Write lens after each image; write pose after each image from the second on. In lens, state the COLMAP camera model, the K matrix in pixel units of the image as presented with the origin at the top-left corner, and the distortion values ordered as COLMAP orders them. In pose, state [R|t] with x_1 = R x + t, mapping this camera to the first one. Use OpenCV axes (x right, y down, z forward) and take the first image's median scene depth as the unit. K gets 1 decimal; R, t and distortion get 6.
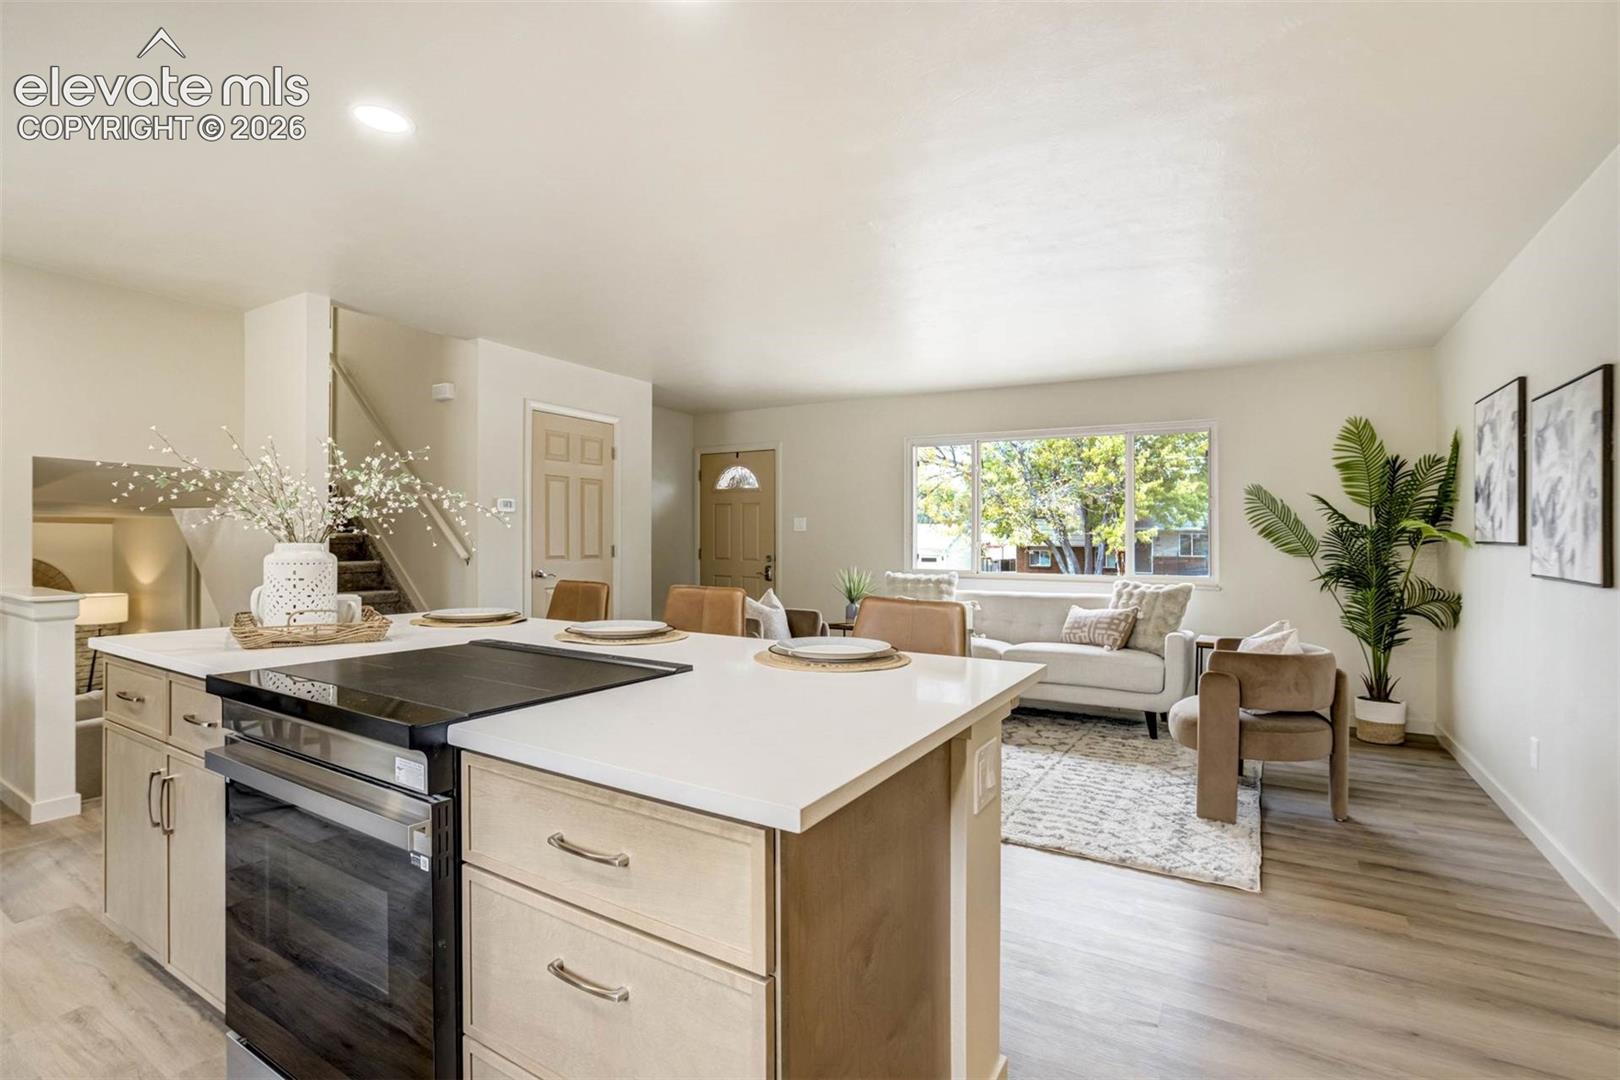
lens RADIAL K [[764.9, 0, 785.3], [0, 764.9, 545.2], [0, 0, 1]] dist [-0.040343, 0.012003]
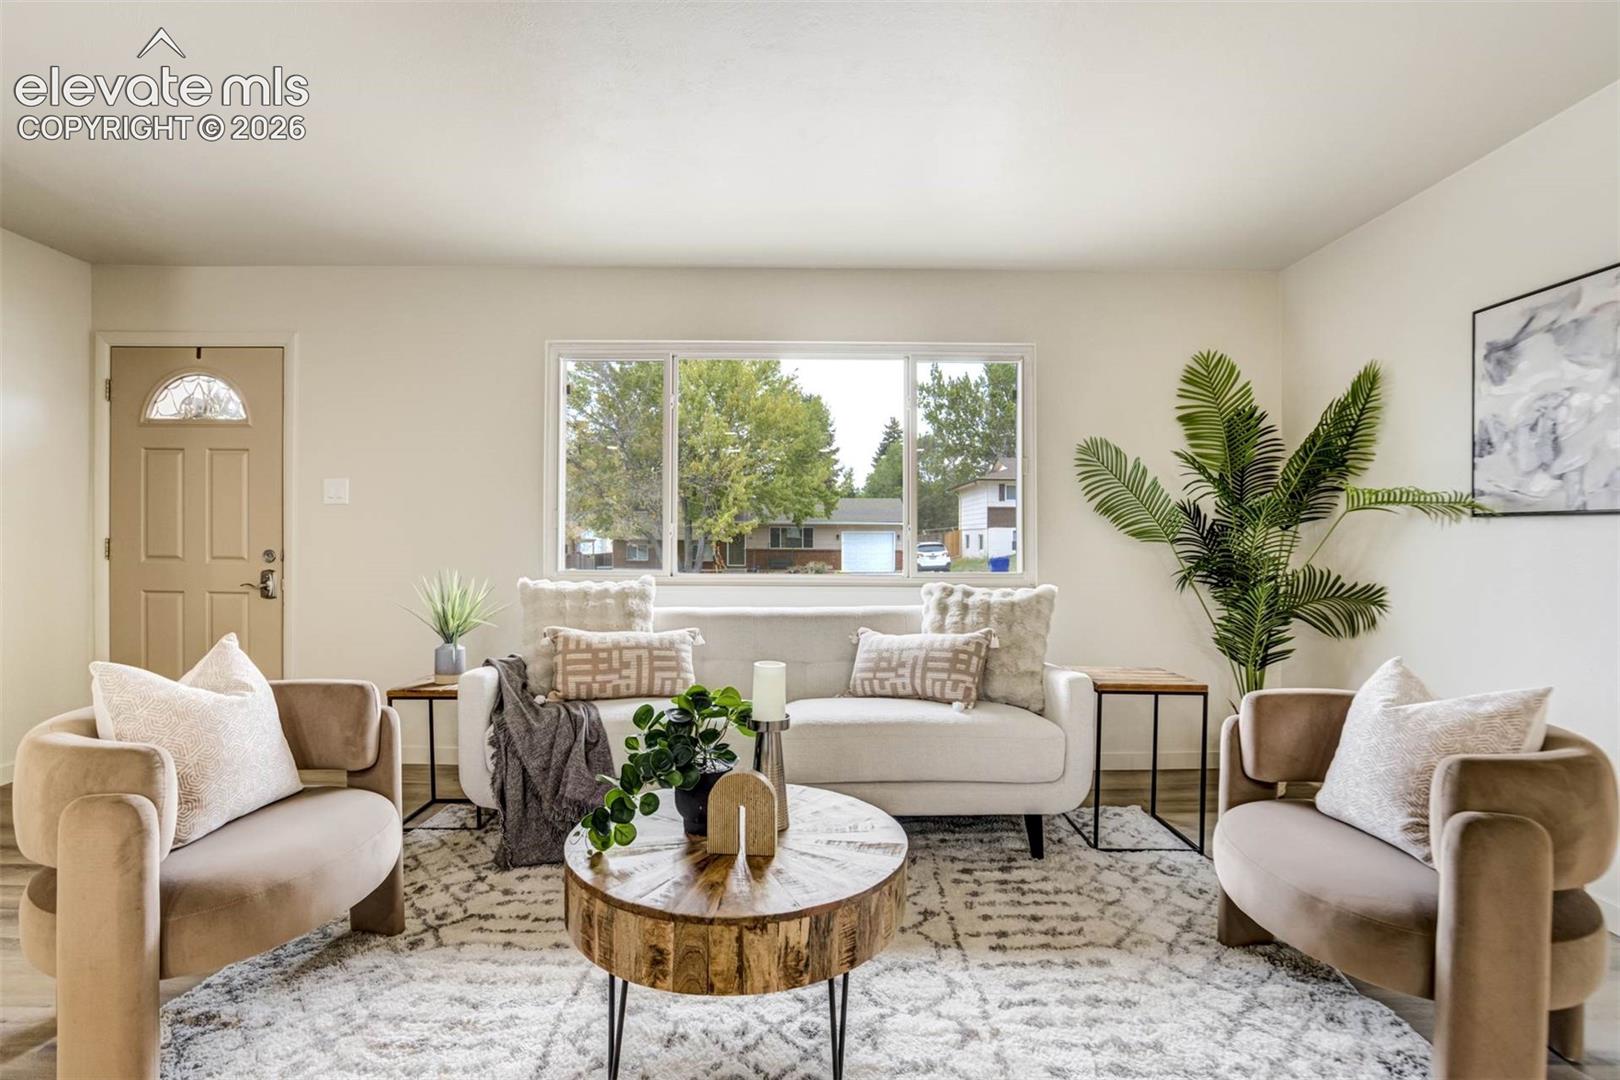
lens RADIAL K [[764.9, 0, 797.4], [0, 764.9, 536.8], [0, 0, 1]] dist [-0.040343, 0.012003]
pose [[0.852882, -0.002176, 0.522100, 0.026444], [0.004367, 0.999986, -0.002965, 0.010348], [-0.522086, 0.004809, 0.852879, 0.529217]]
